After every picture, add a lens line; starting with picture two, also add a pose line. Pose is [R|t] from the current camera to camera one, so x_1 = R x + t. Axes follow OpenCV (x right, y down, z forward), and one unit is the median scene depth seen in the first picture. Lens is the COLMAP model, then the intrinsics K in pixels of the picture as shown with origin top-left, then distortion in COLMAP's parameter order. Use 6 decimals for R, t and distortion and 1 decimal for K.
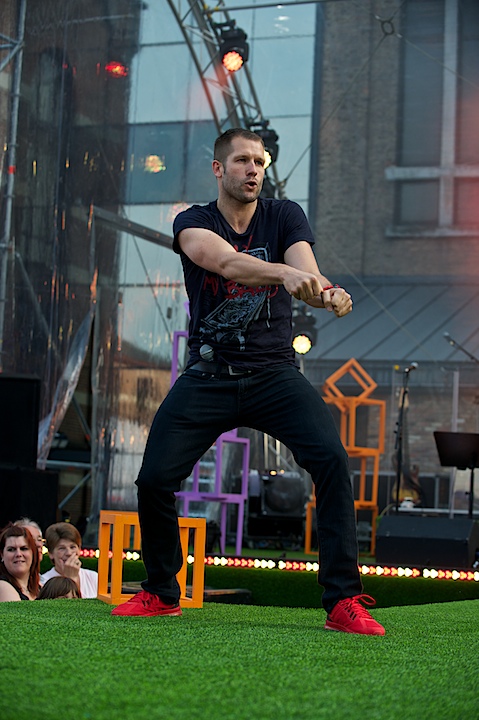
lens RADIAL K [[1673.1, 0, 239.5], [0, 1673.1, 360.0], [0, 0, 1]] dist [-0.253666, -0.685660]
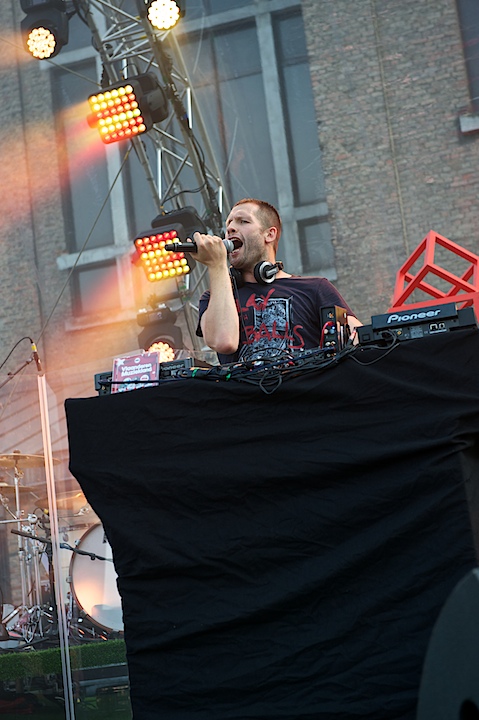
lens RADIAL K [[1367.4, 0, 239.5], [0, 1367.4, 360.0], [0, 0, 1]] dist [0.156748, -0.550017]
pose [[0.985588, -0.148379, 0.081244, 0.201705], [0.156286, 0.982472, -0.101601, 0.052693], [-0.064744, 0.112834, 0.991502, 0.451669]]
